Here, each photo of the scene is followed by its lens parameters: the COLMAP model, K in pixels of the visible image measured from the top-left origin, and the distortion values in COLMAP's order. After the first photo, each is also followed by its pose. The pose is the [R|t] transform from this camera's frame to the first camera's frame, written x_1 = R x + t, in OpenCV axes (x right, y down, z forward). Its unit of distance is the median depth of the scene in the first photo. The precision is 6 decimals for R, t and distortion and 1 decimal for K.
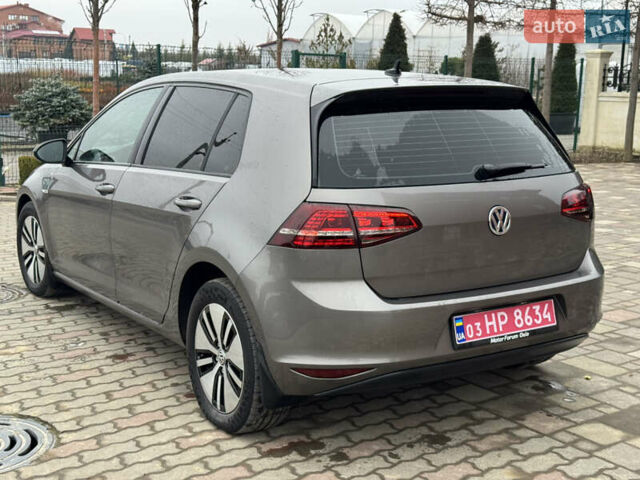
lens RADIAL K [[876.8, 0, 318.7], [0, 876.8, 243.1], [0, 0, 1]] dist [0.120660, 0.000000]
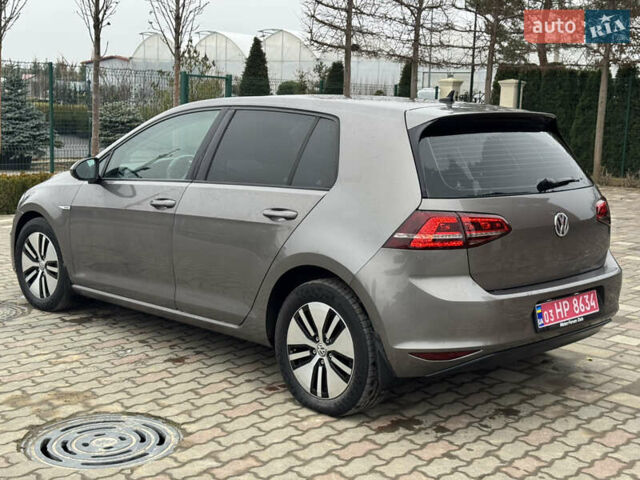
lens RADIAL K [[876.8, 0, 323.2], [0, 876.8, 236.5], [0, 0, 1]] dist [0.120660, 0.000000]
pose [[0.979172, -0.015835, 0.202412, -0.329772], [0.021950, 0.999367, -0.028003, 0.015859], [-0.201840, 0.031863, 0.978900, -0.106268]]
